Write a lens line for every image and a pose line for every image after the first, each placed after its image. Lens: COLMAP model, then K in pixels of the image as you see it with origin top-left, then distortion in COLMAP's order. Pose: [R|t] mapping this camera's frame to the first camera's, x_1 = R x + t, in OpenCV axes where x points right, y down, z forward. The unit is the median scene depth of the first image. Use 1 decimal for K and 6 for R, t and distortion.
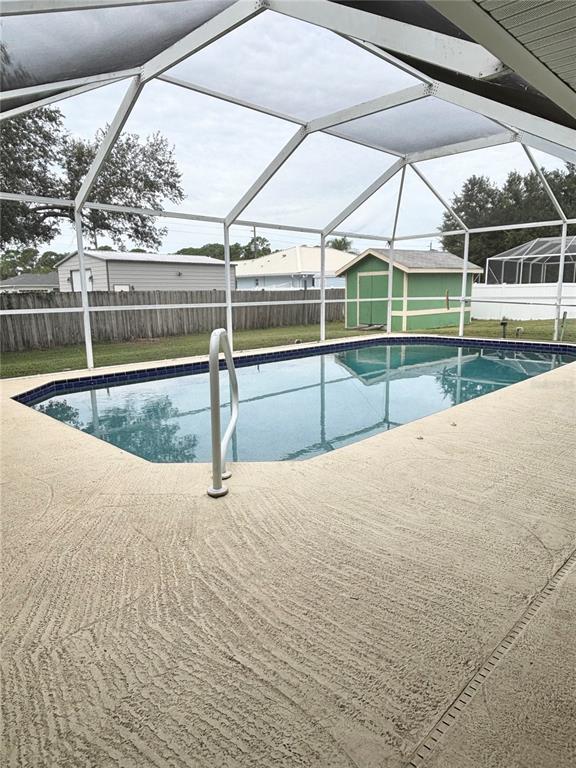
lens RADIAL K [[489.4, 0, 288.0], [0, 489.4, 380.0], [0, 0, 1]] dist [0.014717, -0.019181]
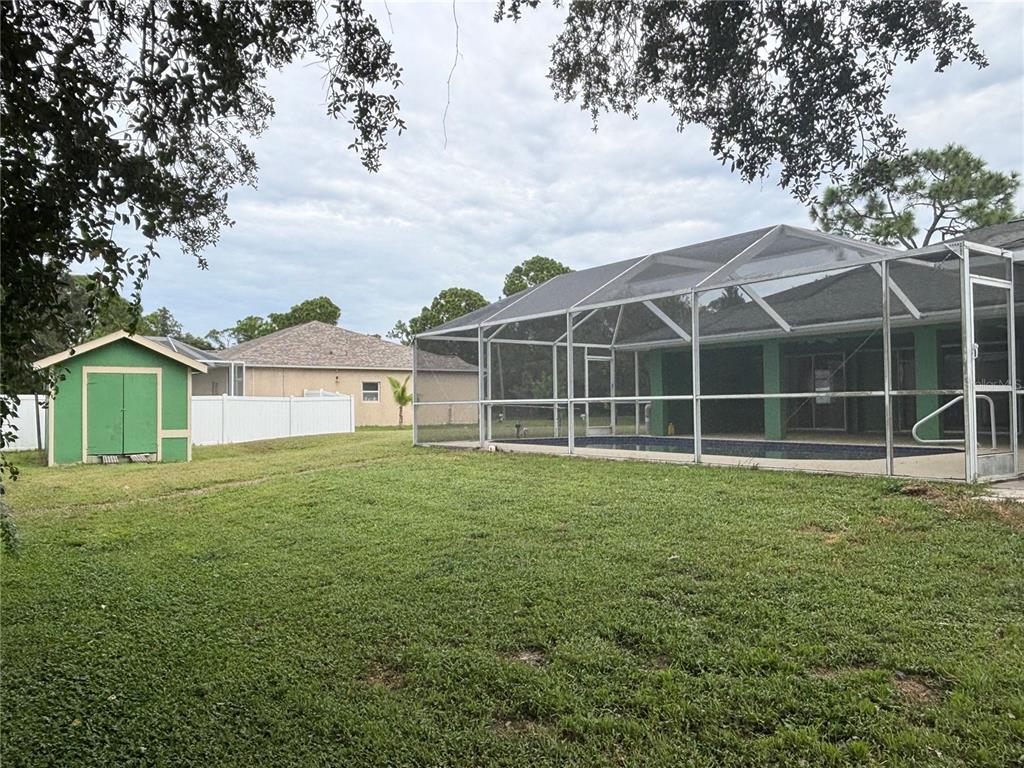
lens RADIAL K [[772.4, 0, 518.3], [0, 772.4, 382.7], [0, 0, 1]] dist [0.047884, -0.077308]
pose [[0.147102, 0.047981, 0.987957, -0.871060], [0.181407, 0.980572, -0.074632, -0.055115], [-0.972344, 0.190201, 0.135540, 0.513077]]
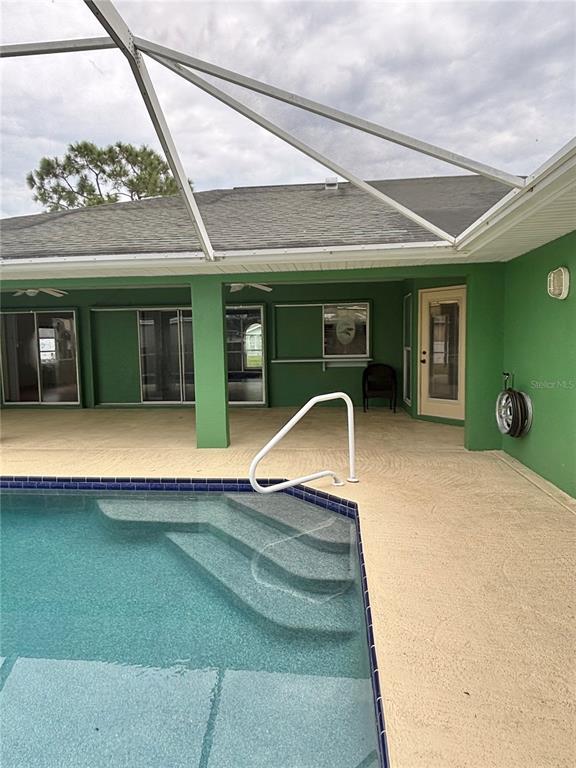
lens RADIAL K [[480.0, 0, 281.8], [0, 480.0, 379.6], [0, 0, 1]] dist [0.030564, -0.044878]
pose [[-0.631721, -0.032500, 0.774514, -0.230427], [0.166193, 0.970212, 0.176265, -0.079844], [-0.757171, 0.240069, -0.607502, 0.365469]]
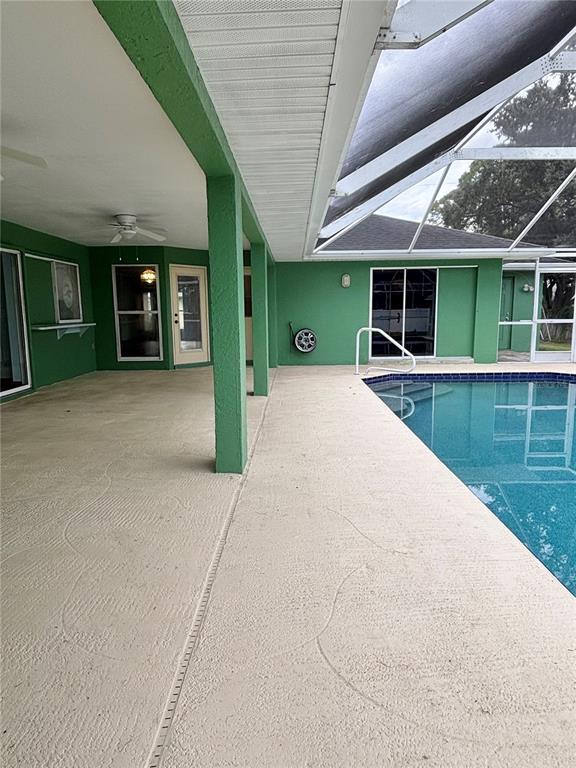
lens RADIAL K [[480.0, 0, 293.2], [0, 480.0, 381.5], [0, 0, 1]] dist [0.030564, -0.044878]
pose [[-0.704043, 0.130110, -0.698136, 0.416326], [-0.103429, 0.953805, 0.282063, -0.105483], [0.702585, 0.270792, -0.658063, 0.493488]]
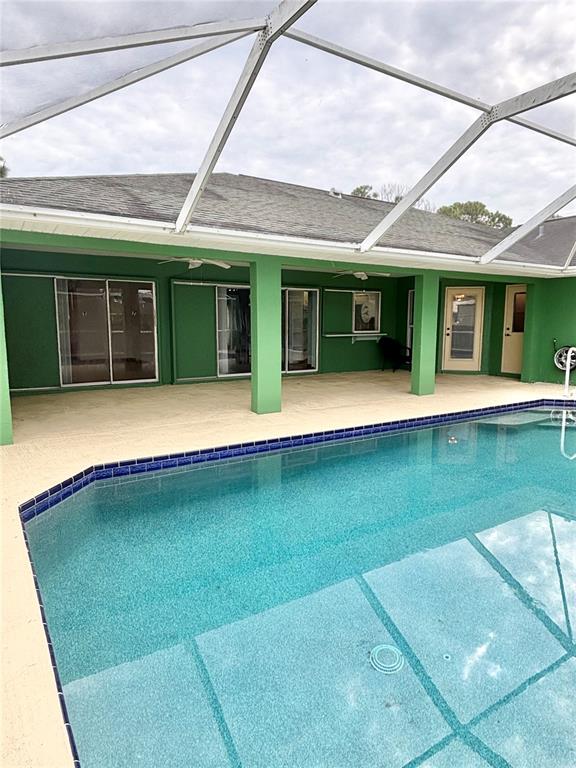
lens RADIAL K [[480.0, 0, 286.8], [0, 480.0, 385.2], [0, 0, 1]] dist [0.030564, -0.044878]
pose [[-0.978576, -0.011834, 0.205546, 0.160443], [0.051275, 0.952883, 0.298974, -0.150621], [-0.199400, 0.303108, -0.931861, 0.733934]]
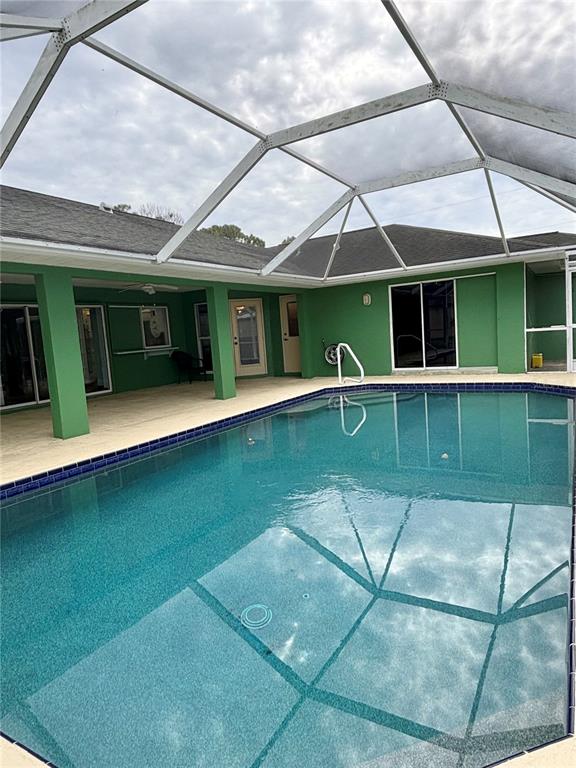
lens RADIAL K [[480.0, 0, 291.6], [0, 480.0, 384.9], [0, 0, 1]] dist [0.030564, -0.044878]
pose [[-0.961883, 0.114057, -0.248541, 0.188619], [0.040884, 0.958632, 0.281696, -0.144612], [0.270388, 0.260797, -0.926755, 0.750983]]
